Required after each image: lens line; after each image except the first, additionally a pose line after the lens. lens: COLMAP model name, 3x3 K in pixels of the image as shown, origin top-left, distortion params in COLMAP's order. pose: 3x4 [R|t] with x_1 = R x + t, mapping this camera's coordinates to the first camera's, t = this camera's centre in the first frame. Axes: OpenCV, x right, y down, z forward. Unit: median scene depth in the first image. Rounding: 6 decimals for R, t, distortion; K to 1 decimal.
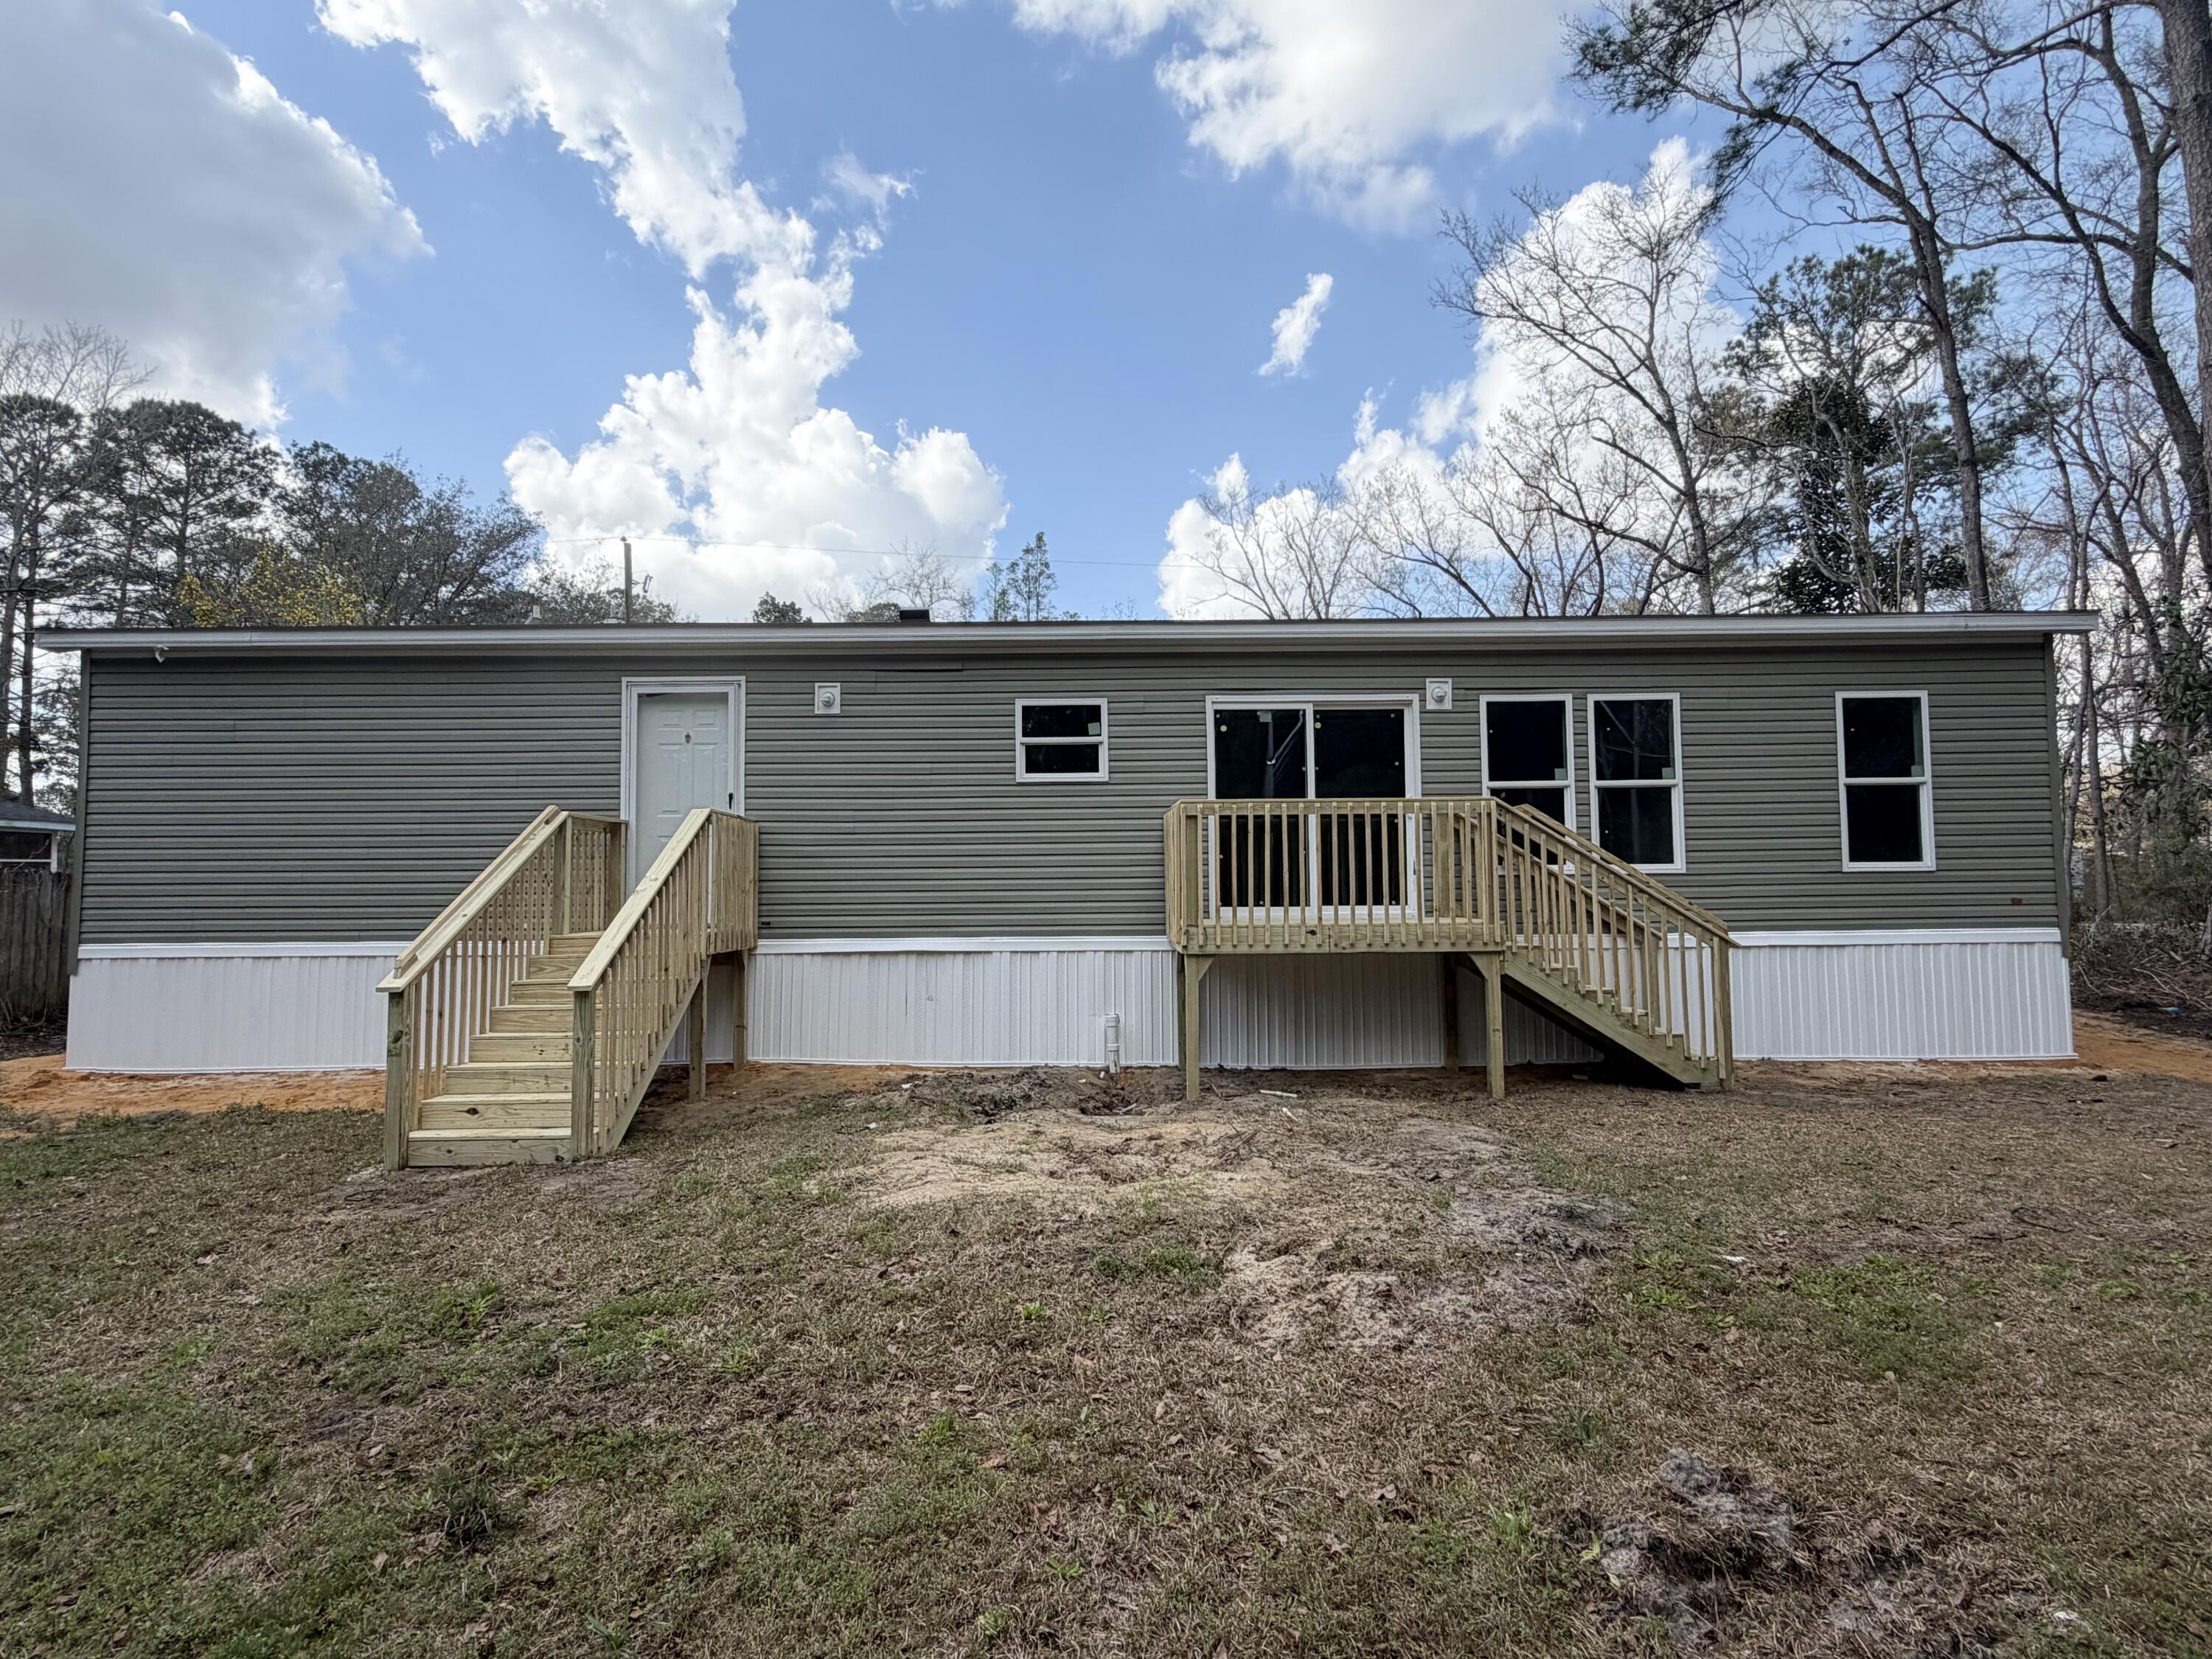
lens RADIAL K [[1146.7, 0, 1106.0], [0, 1146.7, 829.5], [0, 0, 1]] dist [0.002383, 0.000287]
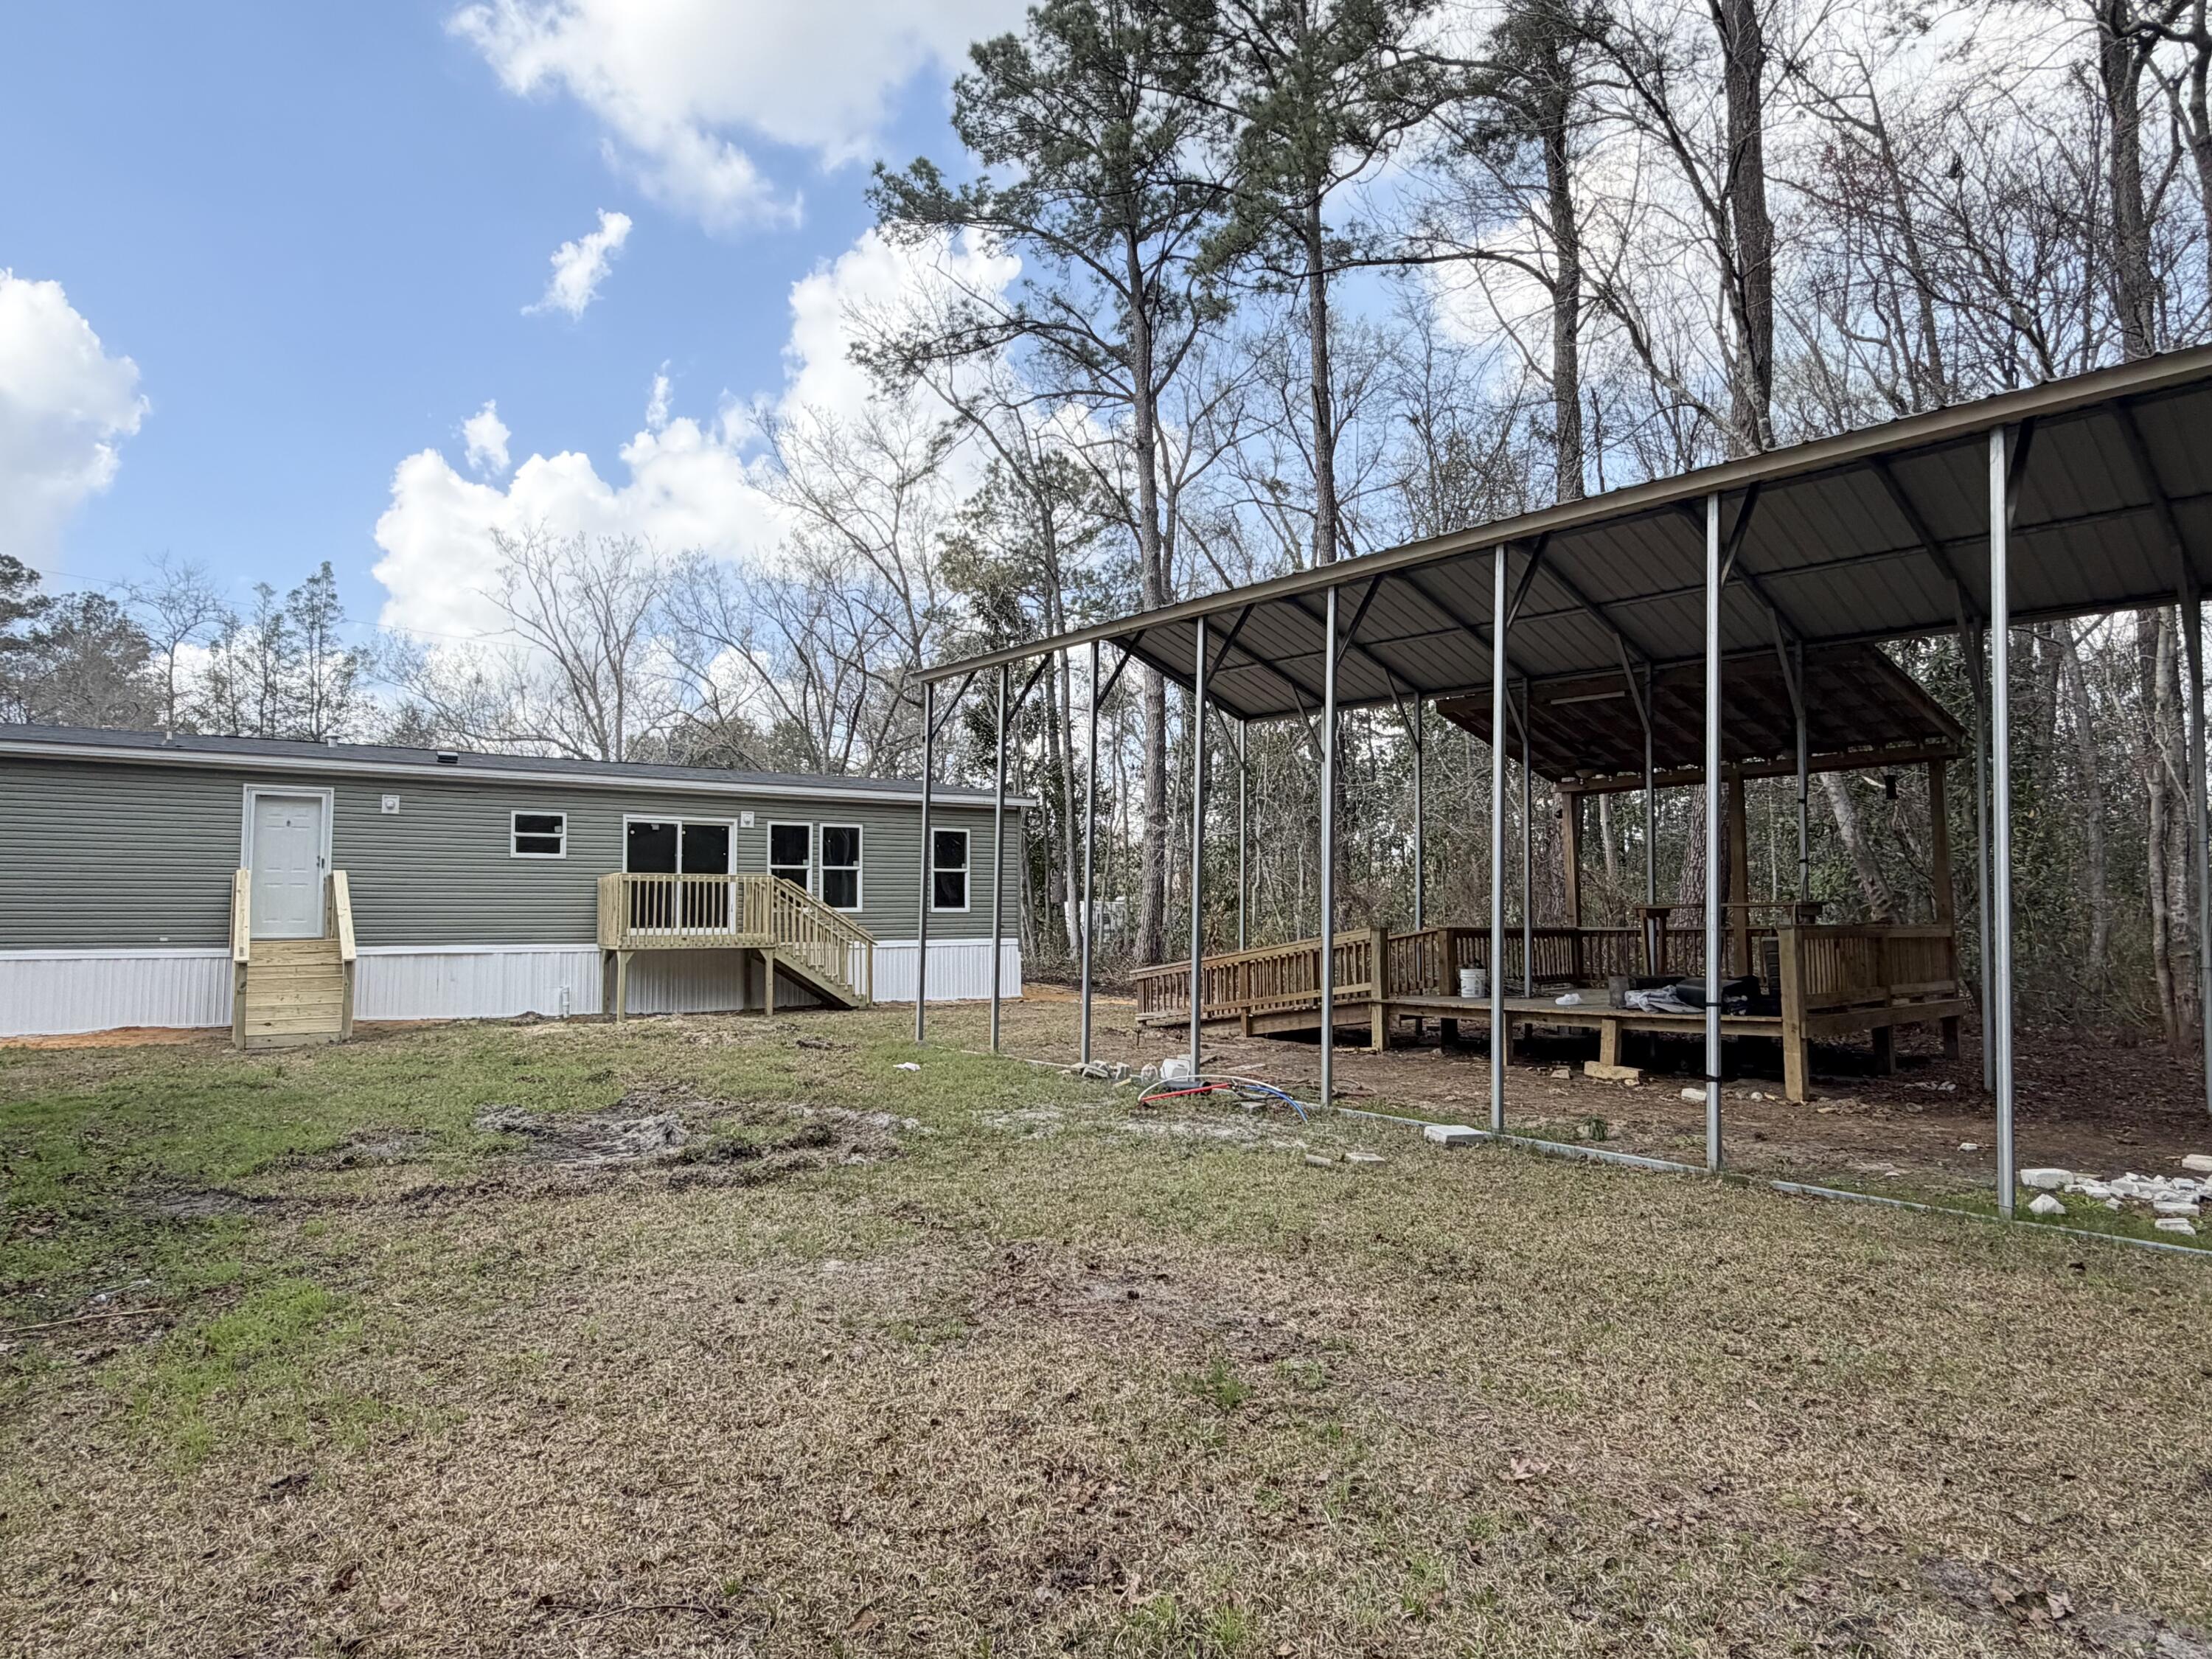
lens RADIAL K [[1503.1, 0, 1106.0], [0, 1503.1, 829.5], [0, 0, 1]] dist [-0.000233, -0.000905]
pose [[0.862896, 0.038680, 0.503899, -0.466922], [-0.021808, 0.998988, -0.039339, -0.013737], [-0.504910, 0.022957, 0.862866, -1.501140]]
